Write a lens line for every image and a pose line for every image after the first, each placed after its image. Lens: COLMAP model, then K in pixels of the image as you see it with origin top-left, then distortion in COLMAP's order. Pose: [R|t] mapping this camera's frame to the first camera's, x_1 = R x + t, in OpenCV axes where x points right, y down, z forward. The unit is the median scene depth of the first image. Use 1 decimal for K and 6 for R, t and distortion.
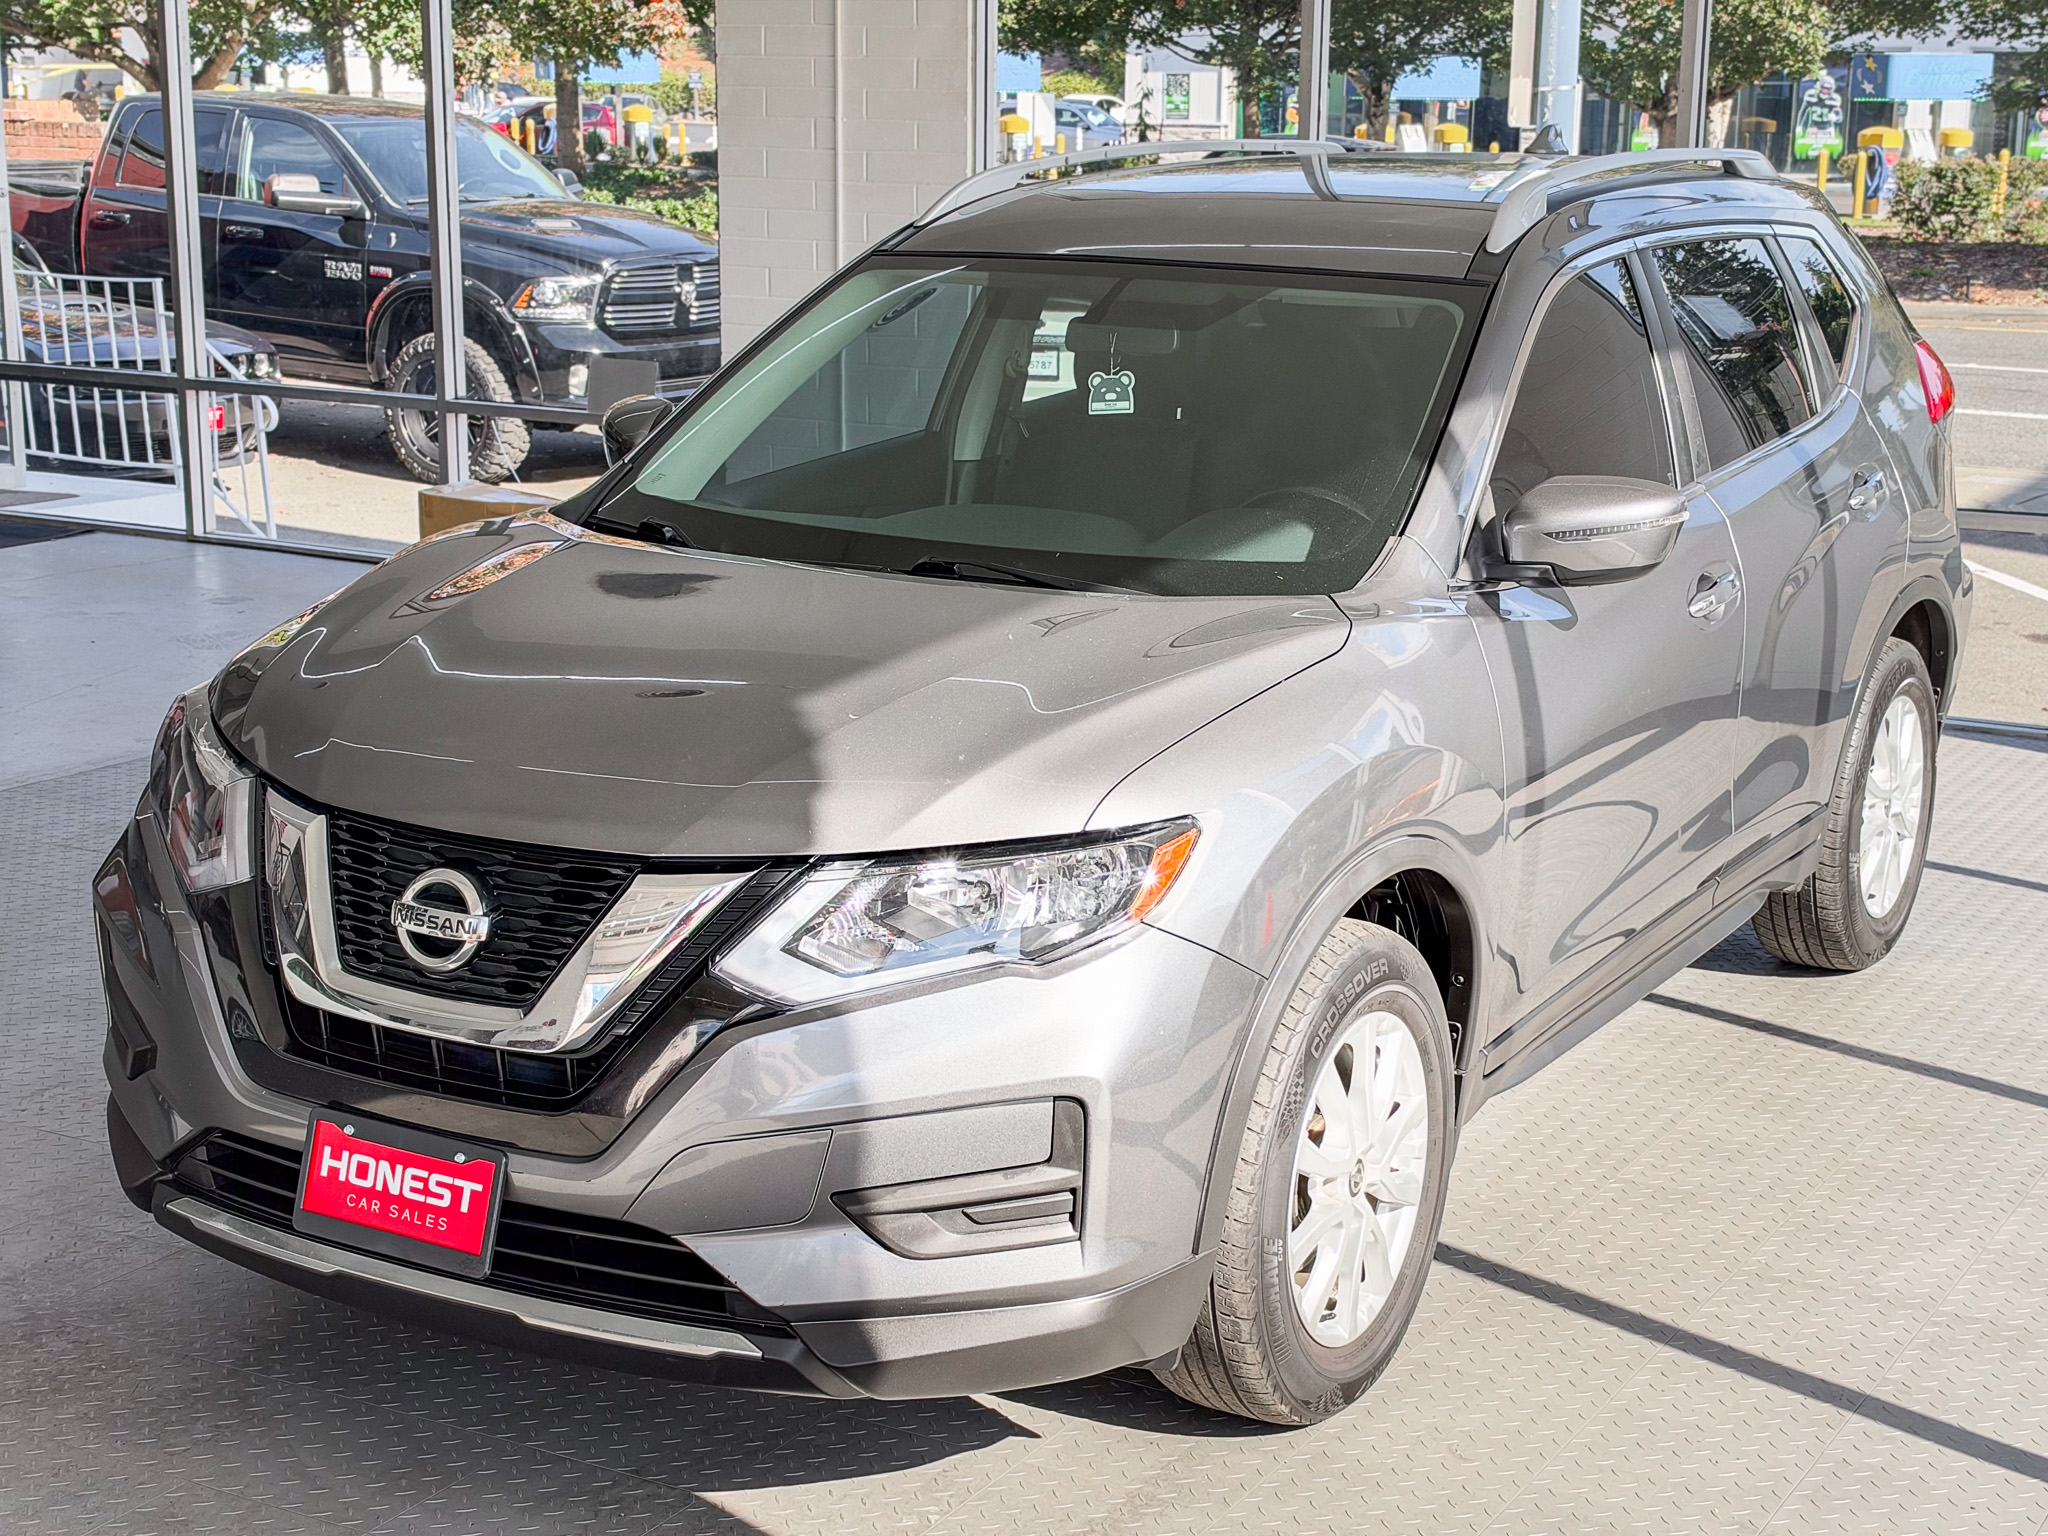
lens RADIAL K [[3147.1, 0, 1022.2], [0, 3147.1, 774.2], [0, 0, 1]] dist [0.140178, 0.000000]
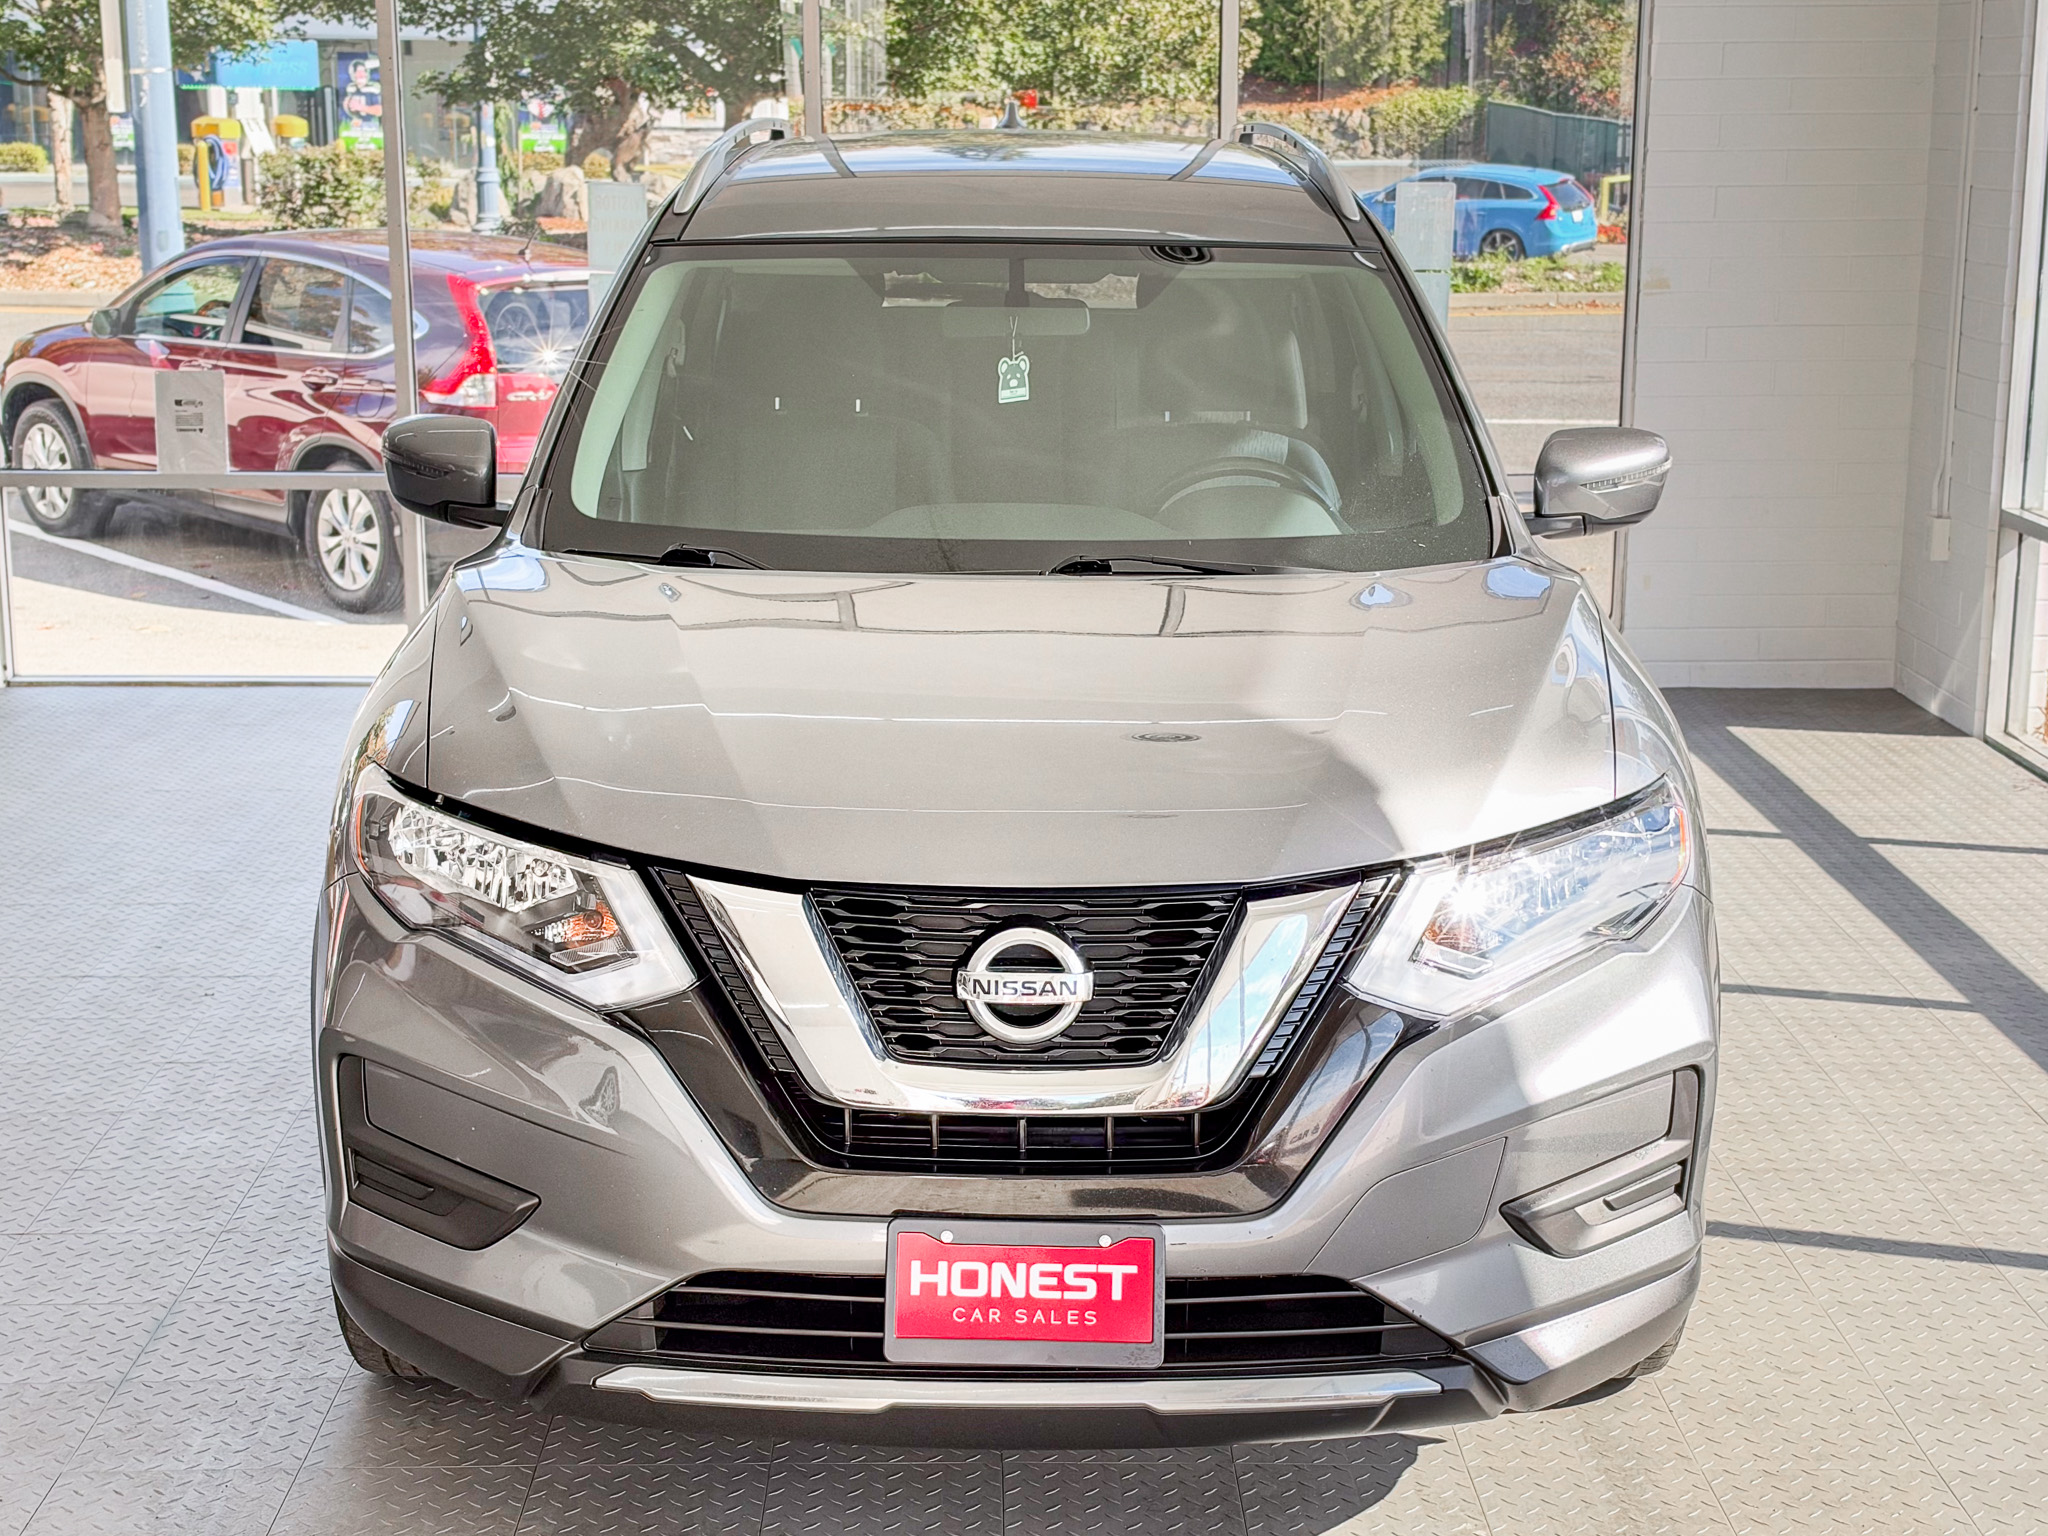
lens RADIAL K [[3383.3, 0, 1030.2], [0, 3383.3, 766.1], [0, 0, 1]] dist [0.037480, 0.000000]
pose [[0.859536, -0.108164, 0.499498, -0.653321], [0.113710, 0.993324, 0.019427, -0.033882], [-0.498264, 0.040100, 0.866097, 0.168812]]
